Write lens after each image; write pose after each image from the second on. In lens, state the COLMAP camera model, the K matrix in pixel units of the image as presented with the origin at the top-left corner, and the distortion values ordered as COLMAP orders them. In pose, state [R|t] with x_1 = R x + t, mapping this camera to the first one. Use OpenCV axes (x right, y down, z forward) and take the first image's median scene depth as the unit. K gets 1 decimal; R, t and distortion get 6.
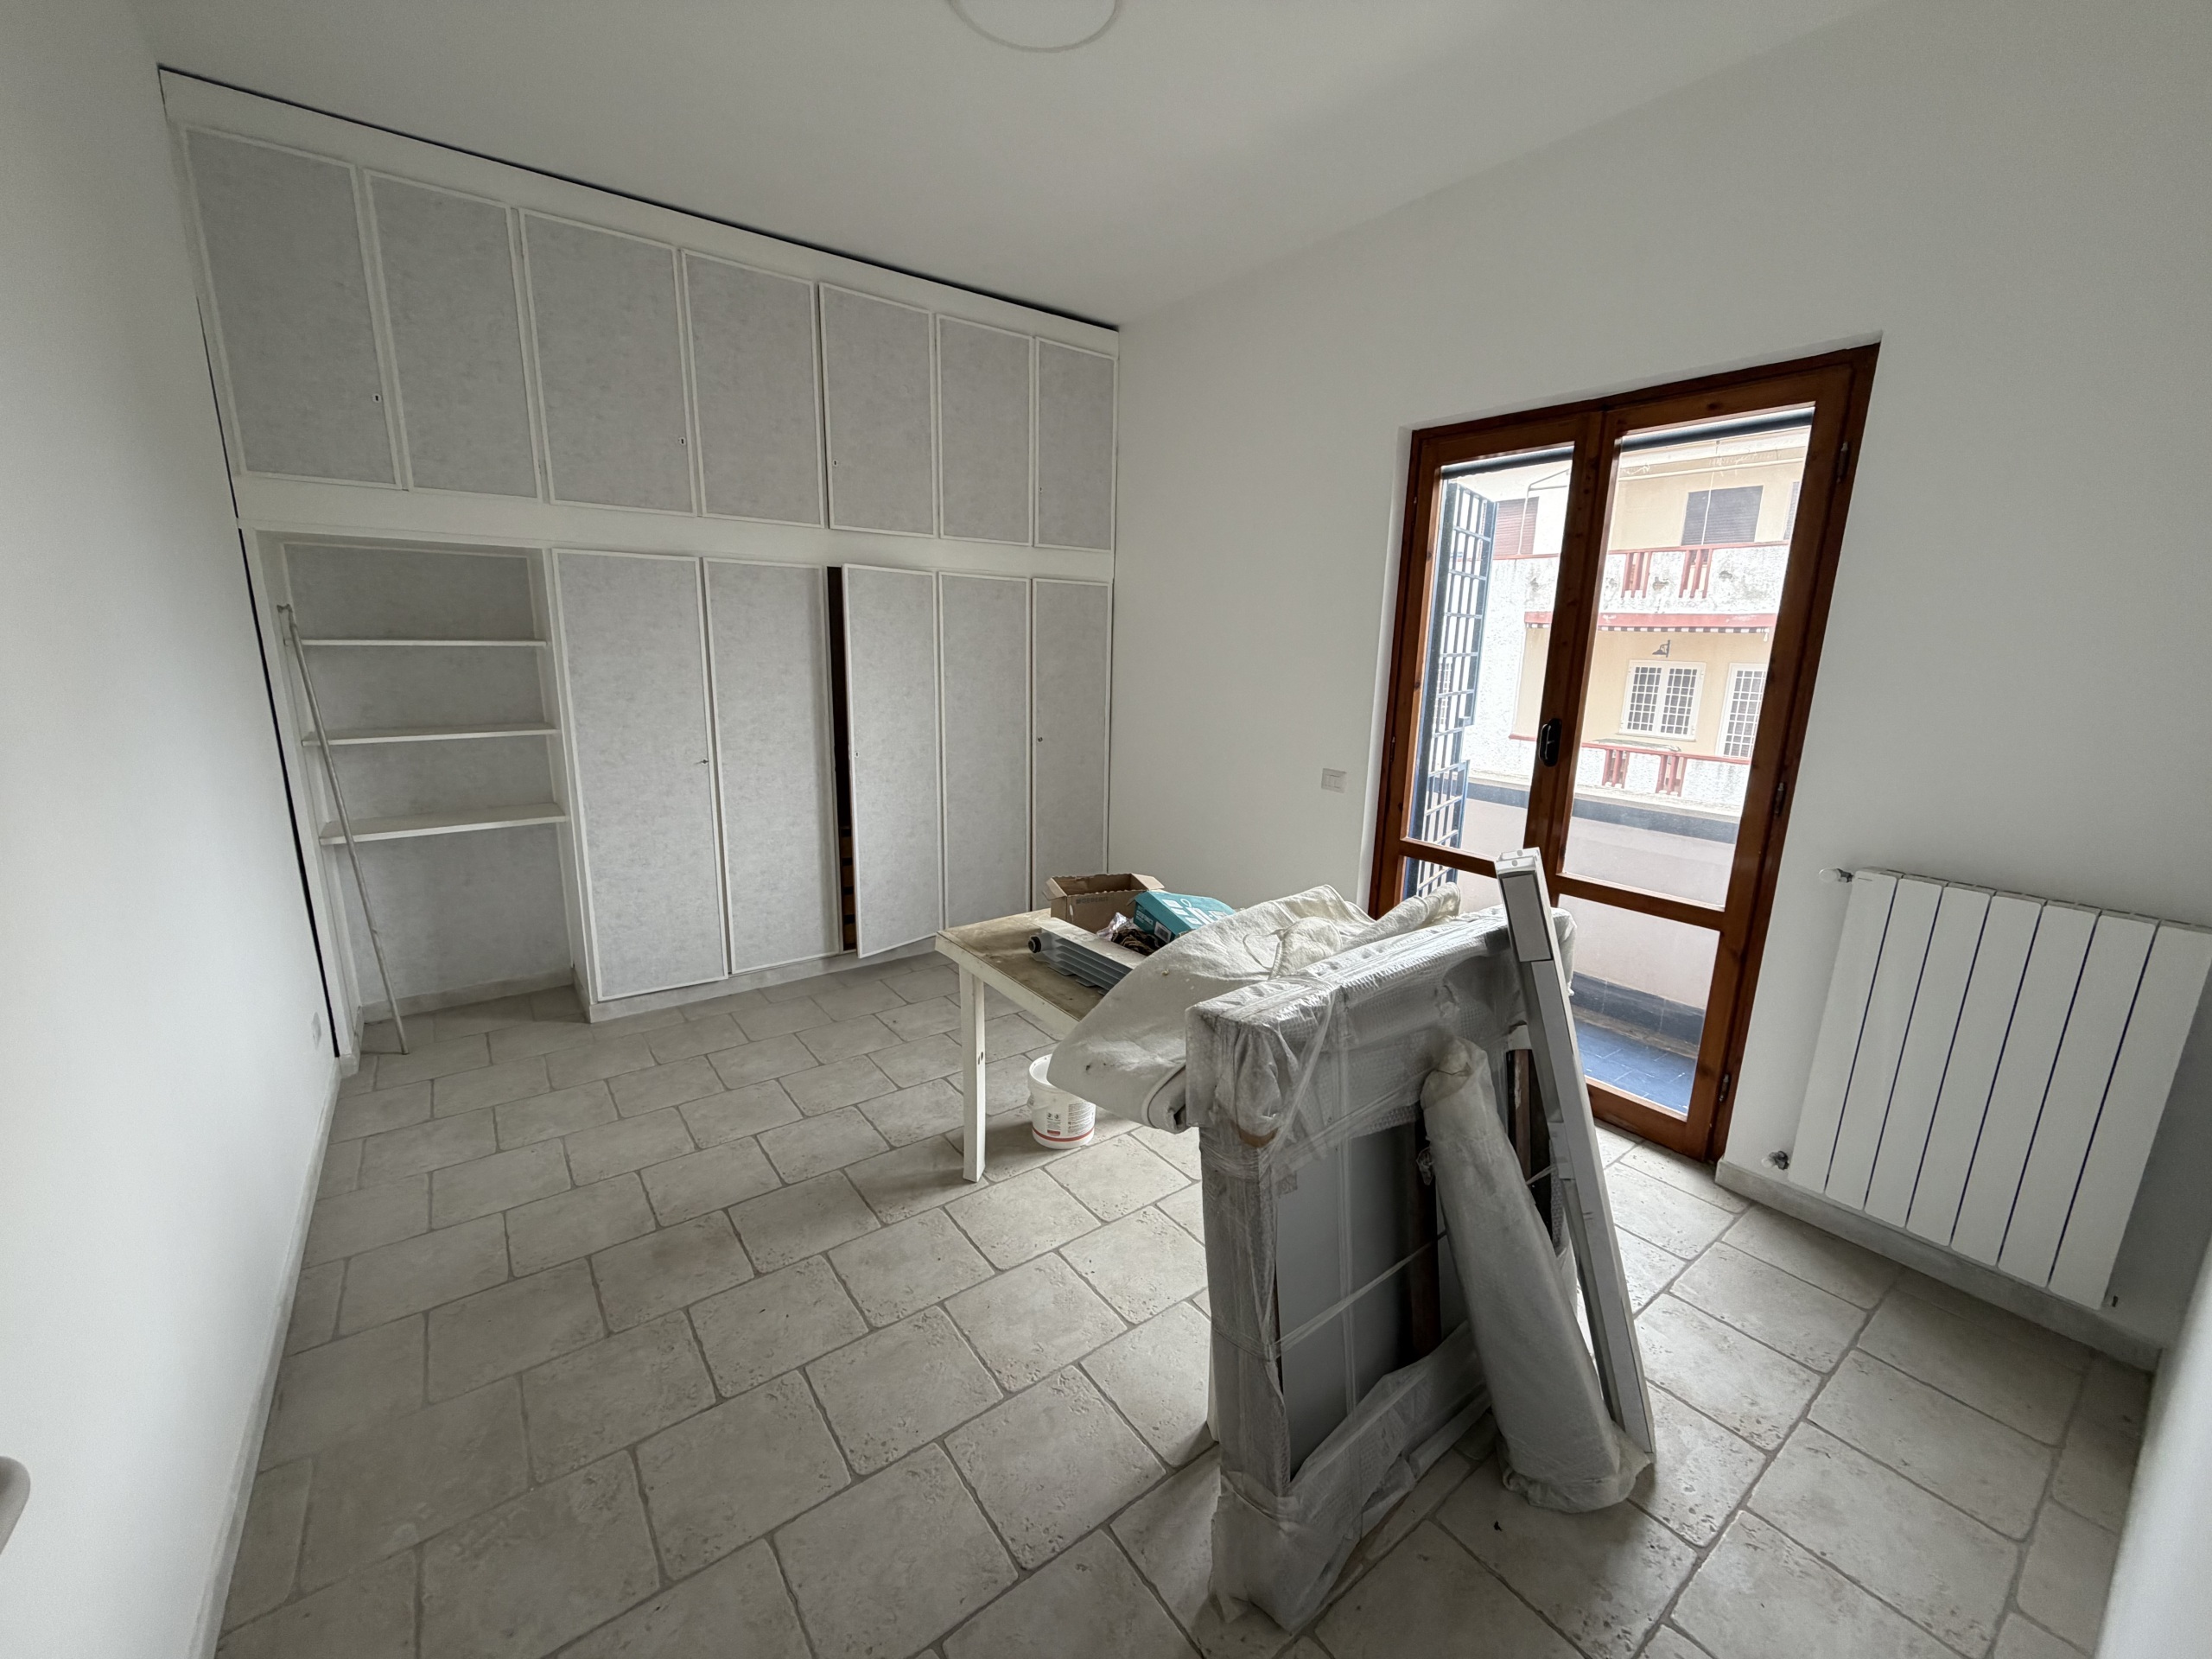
lens RADIAL K [[881.4, 0, 1107.4], [0, 881.4, 826.8], [0, 0, 1]] dist [-0.001785, 0.000472]
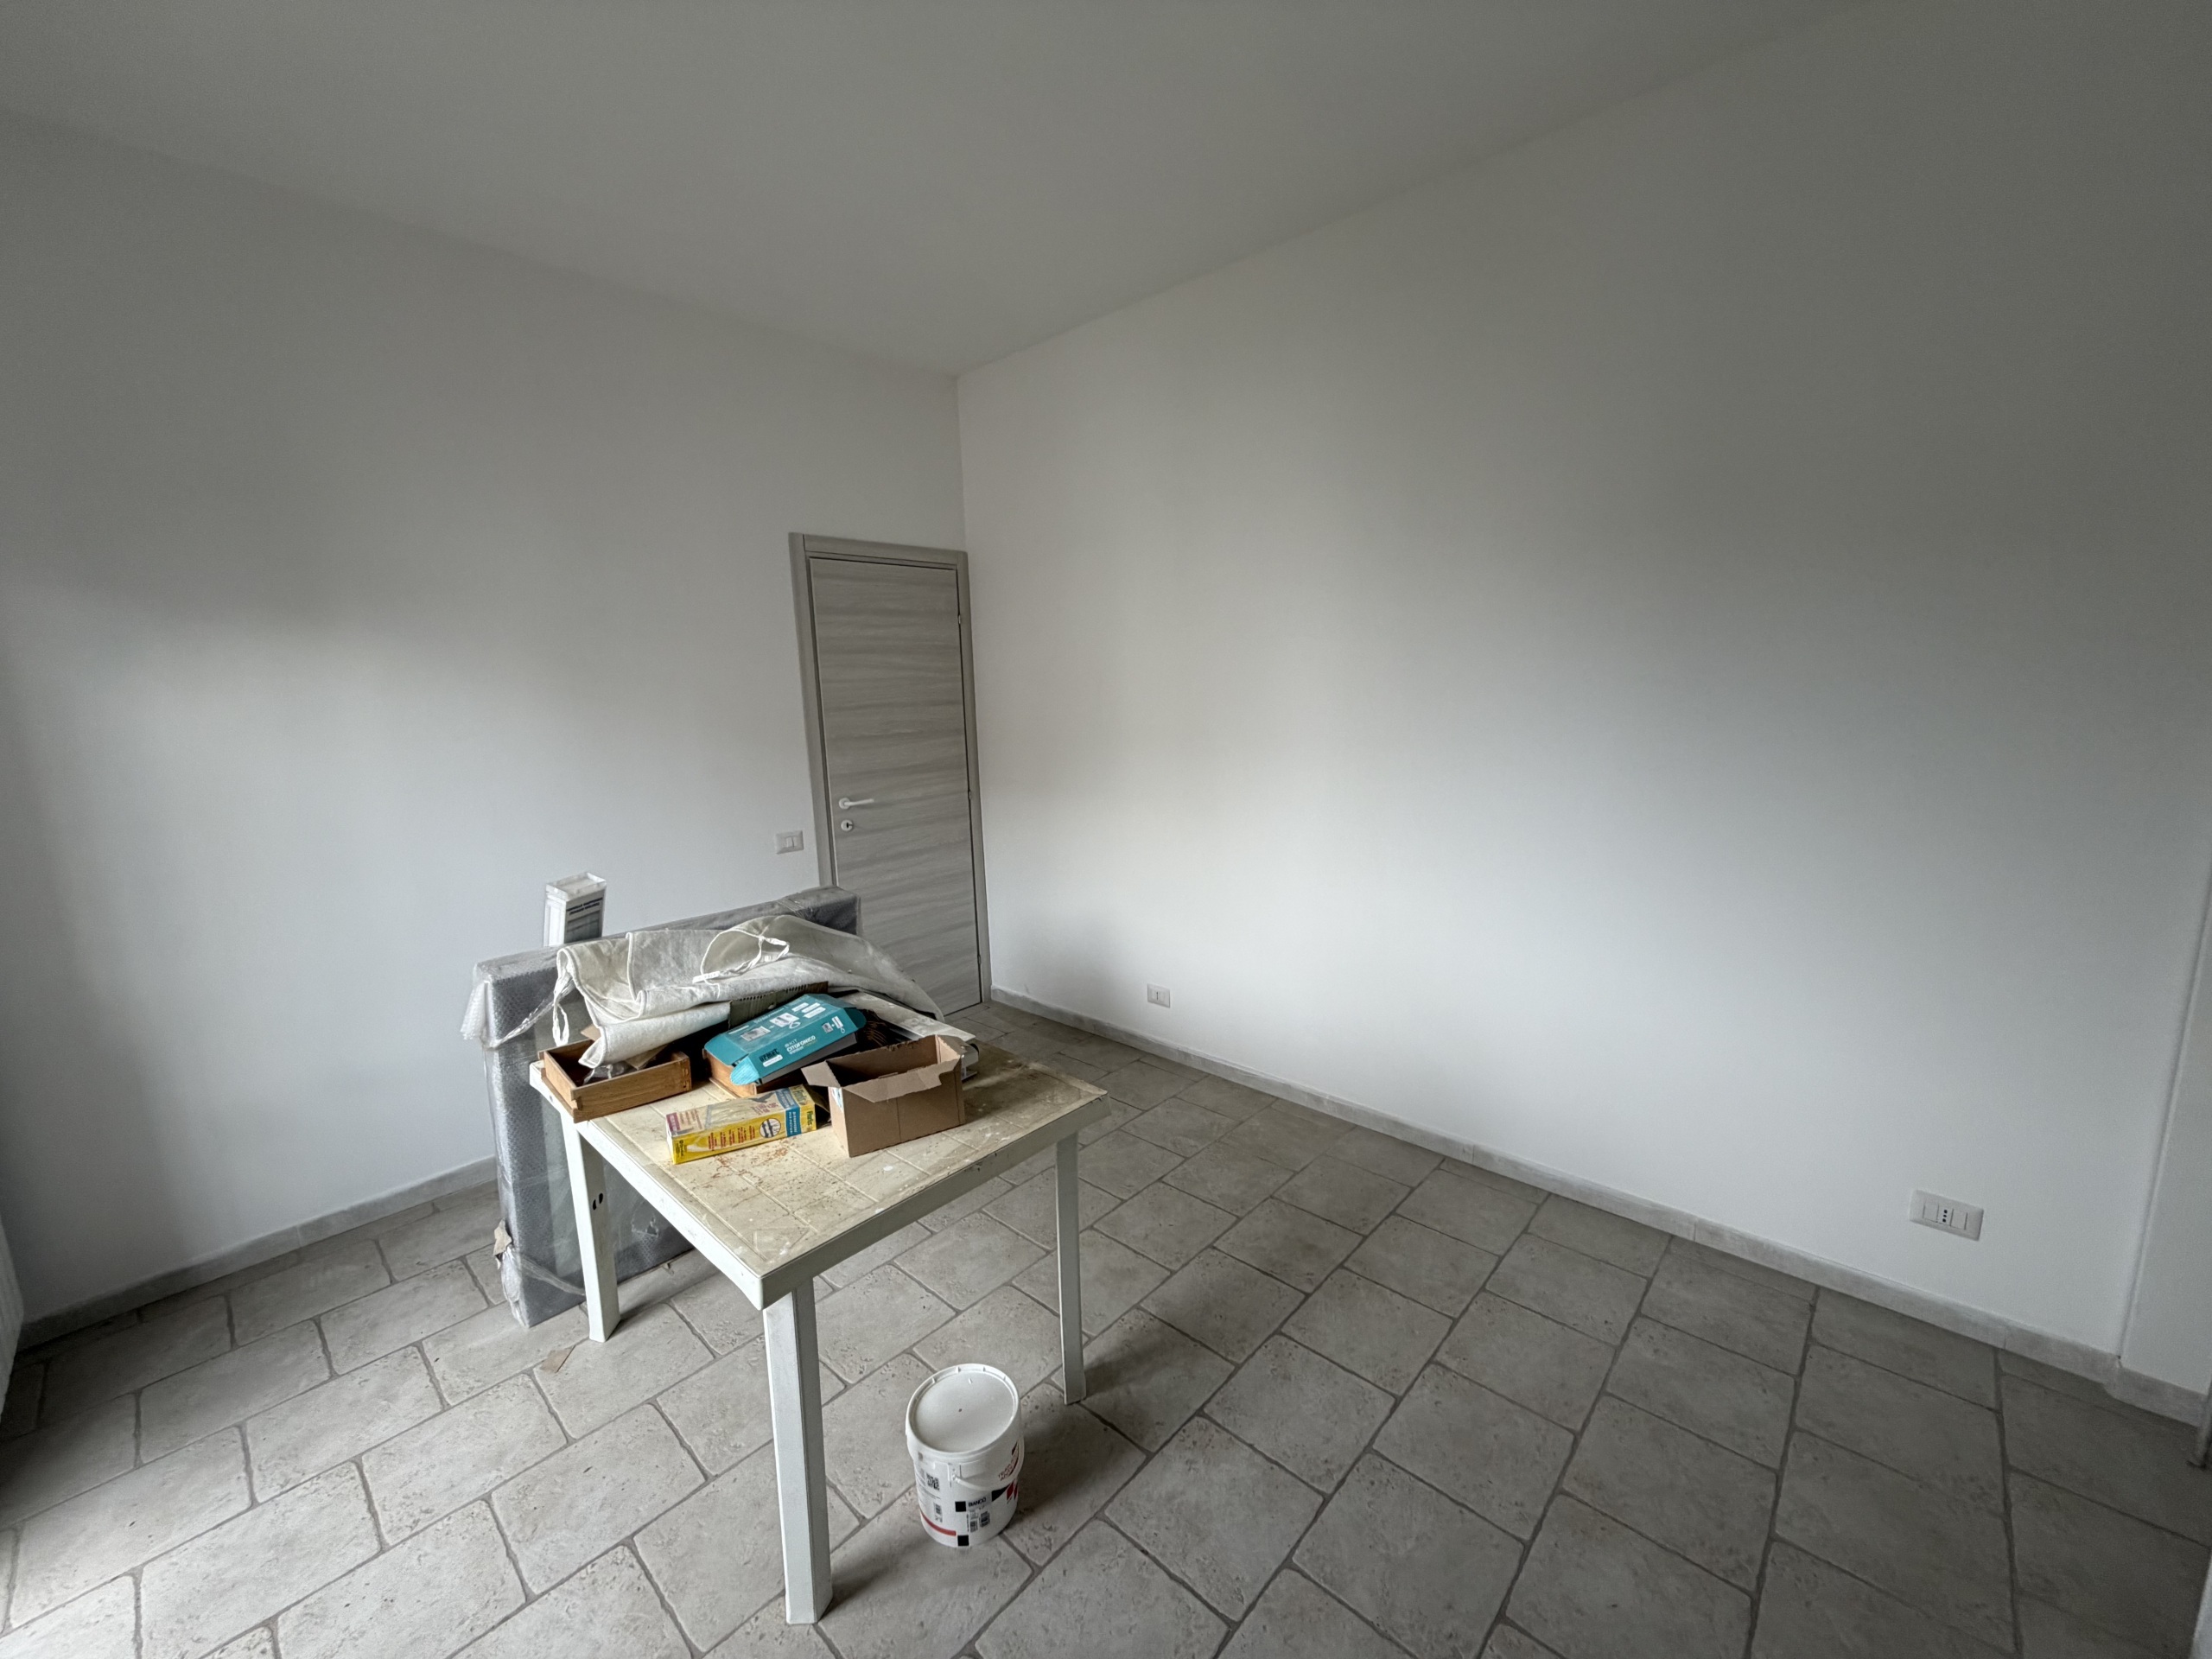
lens RADIAL K [[881.4, 0, 1102.0], [0, 881.4, 829.3], [0, 0, 1]] dist [-0.001785, 0.000472]
pose [[-0.983220, 0.038507, -0.178312, -0.061158], [-0.031414, 0.927125, 0.373432, -0.420124], [0.179697, 0.372768, -0.910359, 1.746961]]
